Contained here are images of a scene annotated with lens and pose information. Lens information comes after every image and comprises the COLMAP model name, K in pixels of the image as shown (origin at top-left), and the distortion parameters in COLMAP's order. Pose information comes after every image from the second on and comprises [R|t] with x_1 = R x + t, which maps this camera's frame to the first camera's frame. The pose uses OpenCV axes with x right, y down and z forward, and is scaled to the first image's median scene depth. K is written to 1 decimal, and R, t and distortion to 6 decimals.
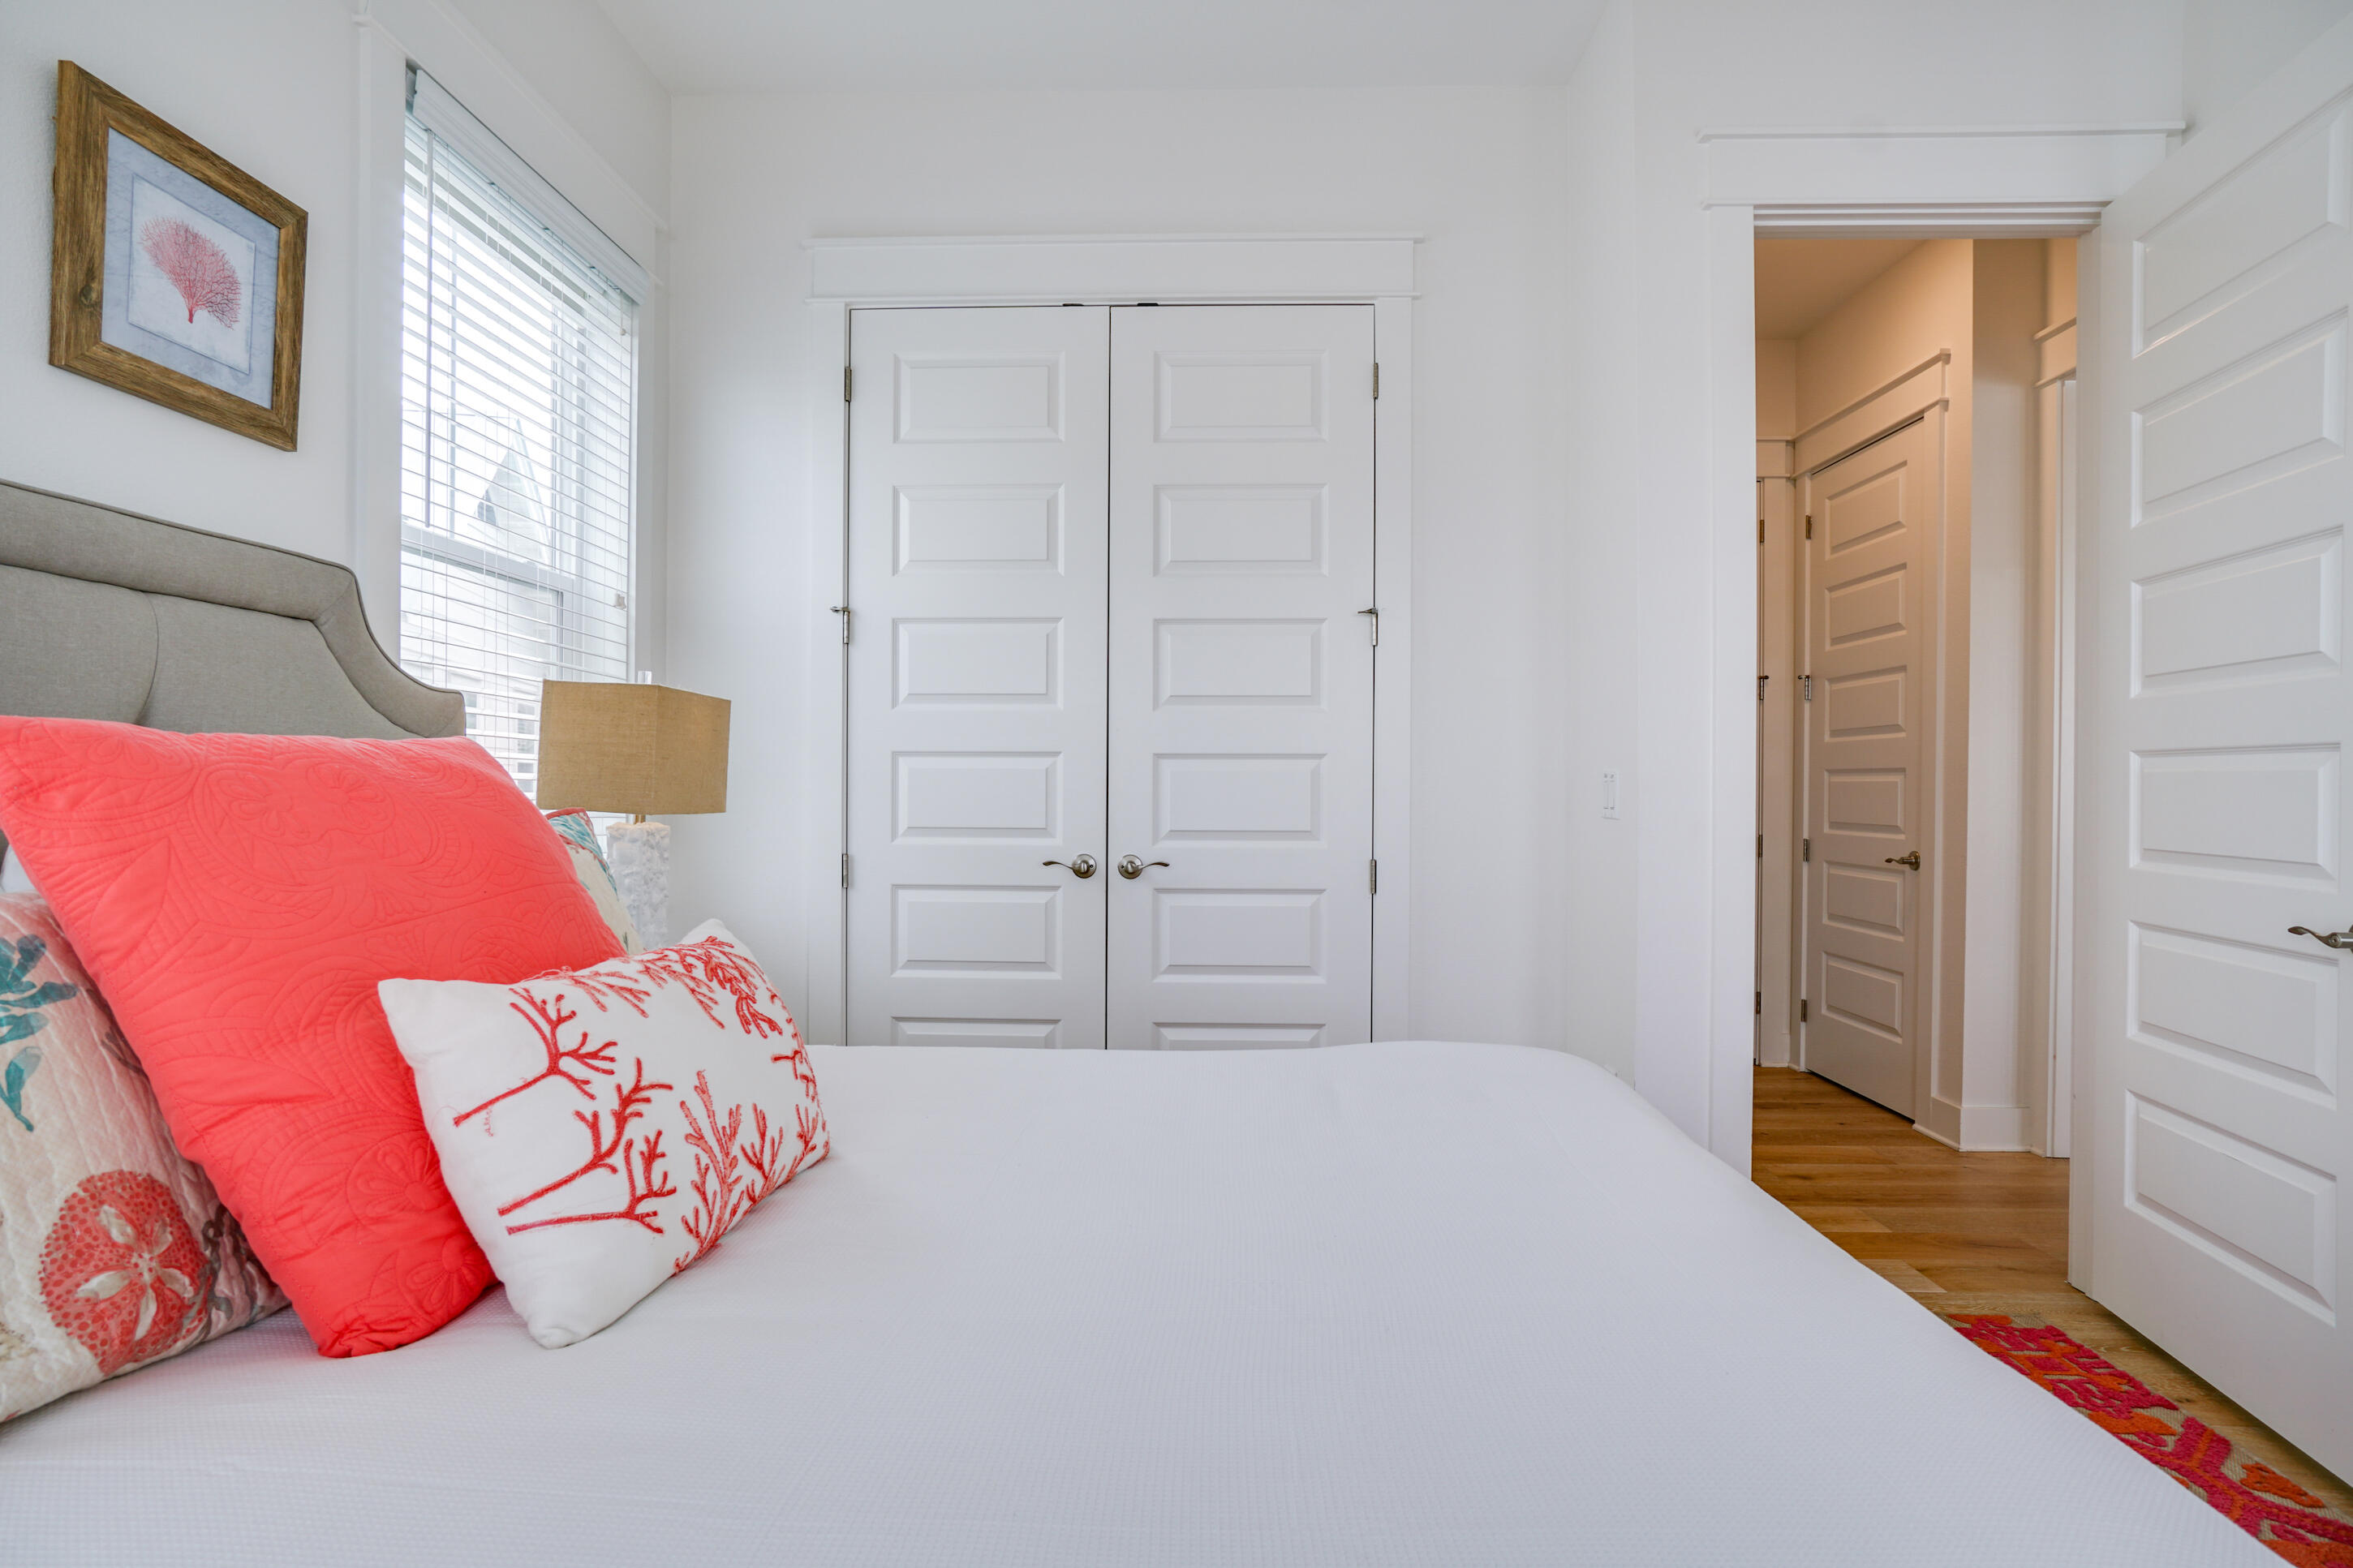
lens RADIAL K [[1209.3, 0, 1176.5], [0, 1209.3, 784.0], [0, 0, 1]] dist [-0.039975, 0.023240]
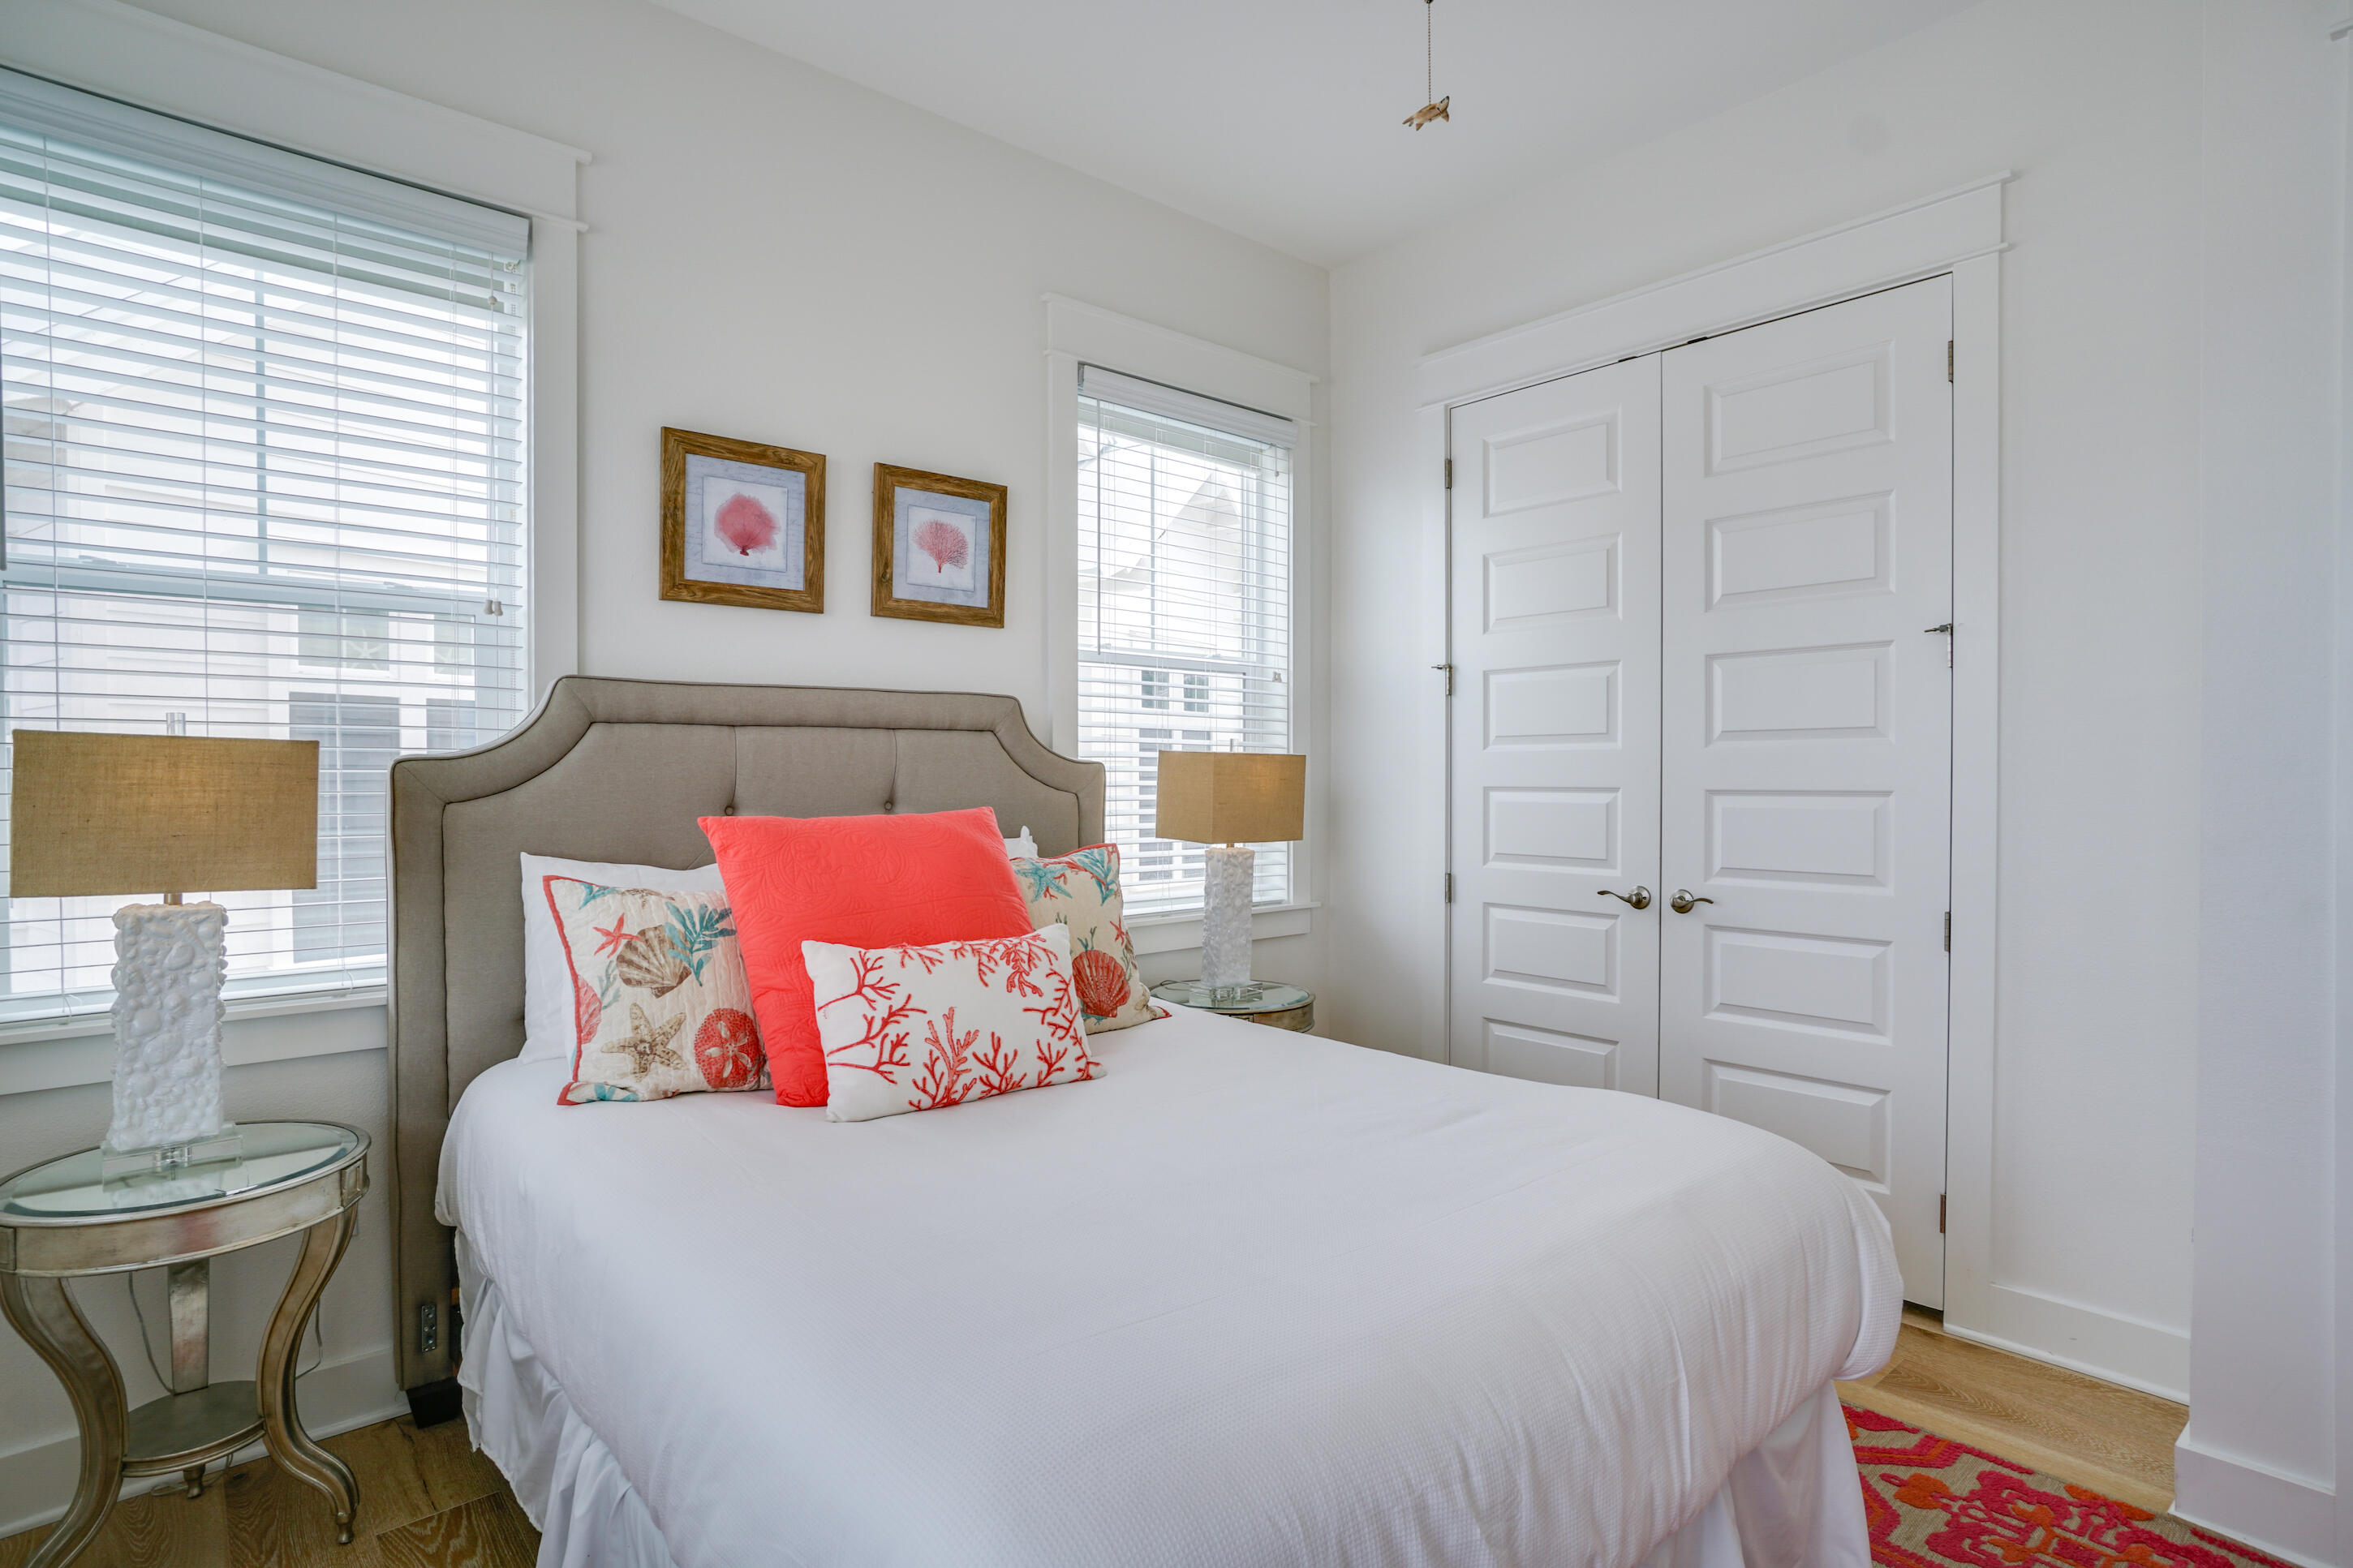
lens RADIAL K [[1207.7, 0, 1176.5], [0, 1207.7, 784.0], [0, 0, 1]] dist [-0.028153, 0.015279]
pose [[0.678373, 0.000511, -0.734718, 0.436802], [0.005636, 0.999967, 0.005900, -0.040279], [0.734696, -0.008144, 0.678347, 0.003421]]
